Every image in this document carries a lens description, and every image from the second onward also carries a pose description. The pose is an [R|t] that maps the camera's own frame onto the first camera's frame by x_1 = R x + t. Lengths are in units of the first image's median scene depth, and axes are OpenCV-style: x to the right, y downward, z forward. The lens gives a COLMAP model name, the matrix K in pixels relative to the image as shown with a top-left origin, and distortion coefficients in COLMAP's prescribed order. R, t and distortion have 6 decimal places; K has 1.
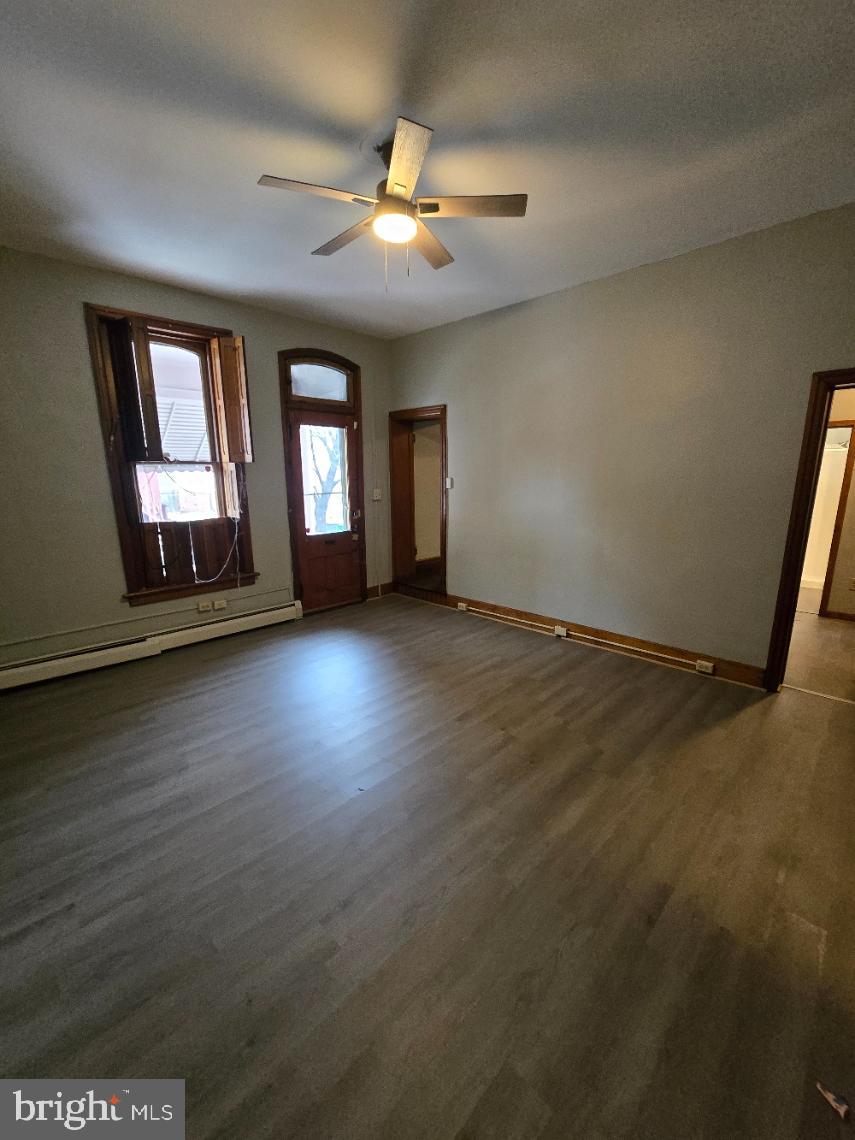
lens RADIAL K [[466.4, 0, 427.1], [0, 466.4, 572.1], [0, 0, 1]] dist [-0.007971, 0.003462]
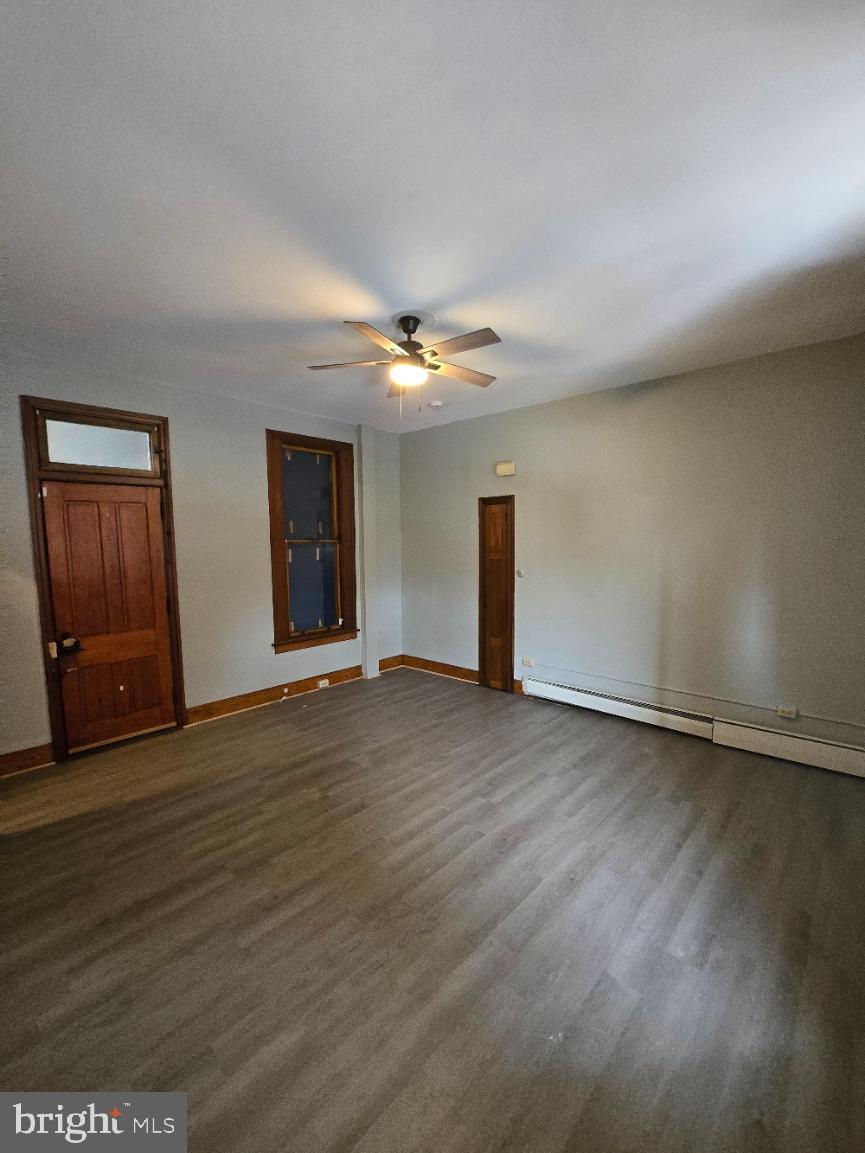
lens RADIAL K [[471.7, 0, 433.3], [0, 471.7, 579.6], [0, 0, 1]] dist [-0.007971, 0.003462]
pose [[-0.999443, 0.017709, -0.028292, -0.056380], [0.008549, 0.955189, 0.295873, -0.421782], [0.032263, 0.295466, -0.954808, 1.733537]]
